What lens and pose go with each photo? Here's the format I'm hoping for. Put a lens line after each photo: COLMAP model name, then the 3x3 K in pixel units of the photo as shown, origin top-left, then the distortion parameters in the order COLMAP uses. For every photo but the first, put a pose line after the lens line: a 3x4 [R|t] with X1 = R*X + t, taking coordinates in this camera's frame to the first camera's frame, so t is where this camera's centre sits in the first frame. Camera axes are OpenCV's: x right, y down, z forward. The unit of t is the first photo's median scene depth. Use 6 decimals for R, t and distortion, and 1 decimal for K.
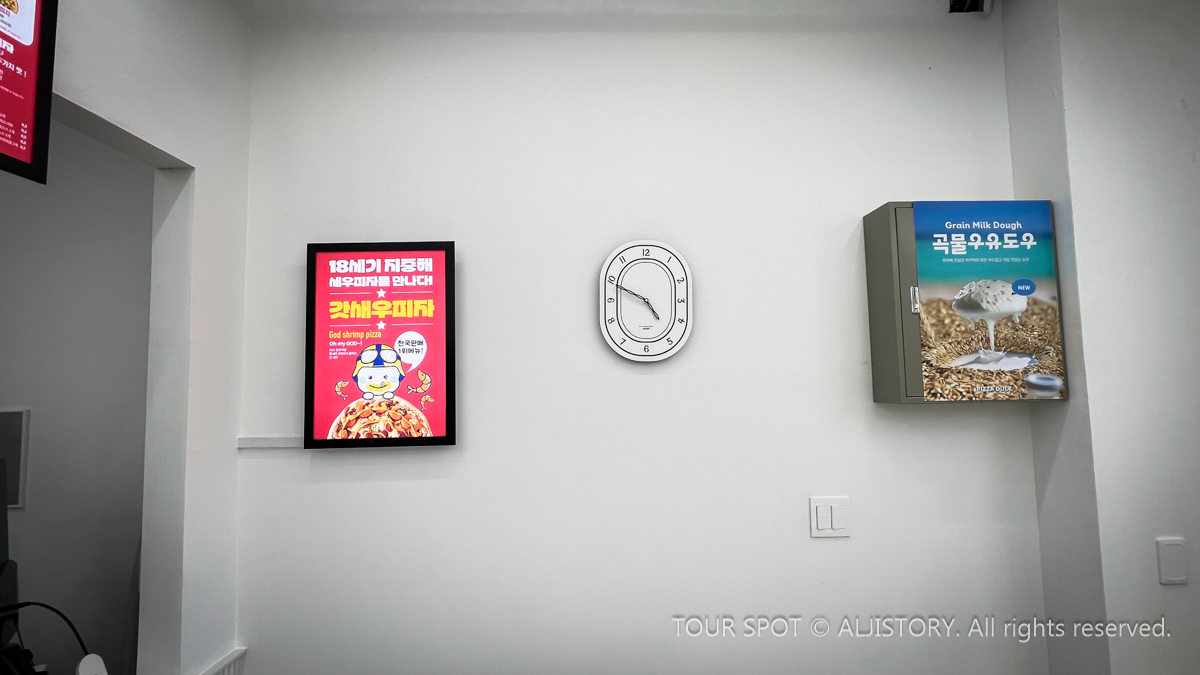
lens RADIAL K [[549.8, 0, 599.4], [0, 549.8, 339.2], [0, 0, 1]] dist [-0.003540, 0.001123]
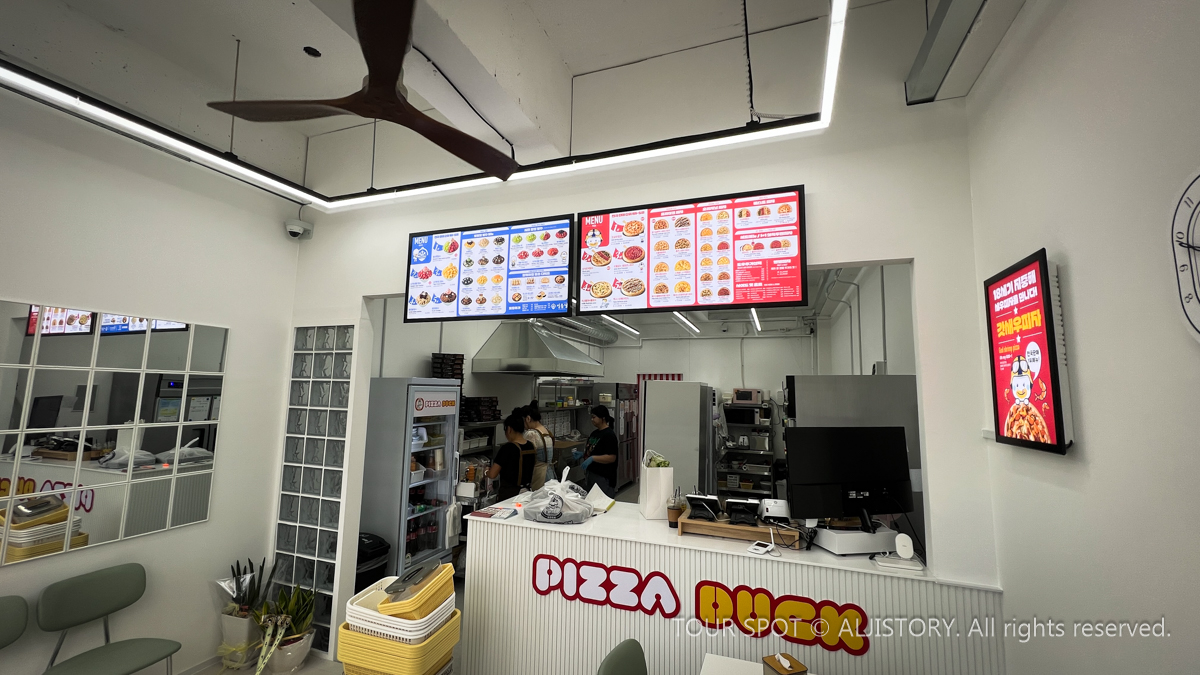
lens RADIAL K [[478.5, 0, 600.3], [0, 478.5, 337.2], [0, 0, 1]] dist [-0.001741, 0.000494]
pose [[-0.365412, -0.095152, -0.925970, 0.820170], [0.056795, 0.990629, -0.124209, 0.044183], [0.929112, -0.097978, -0.356584, 0.554467]]
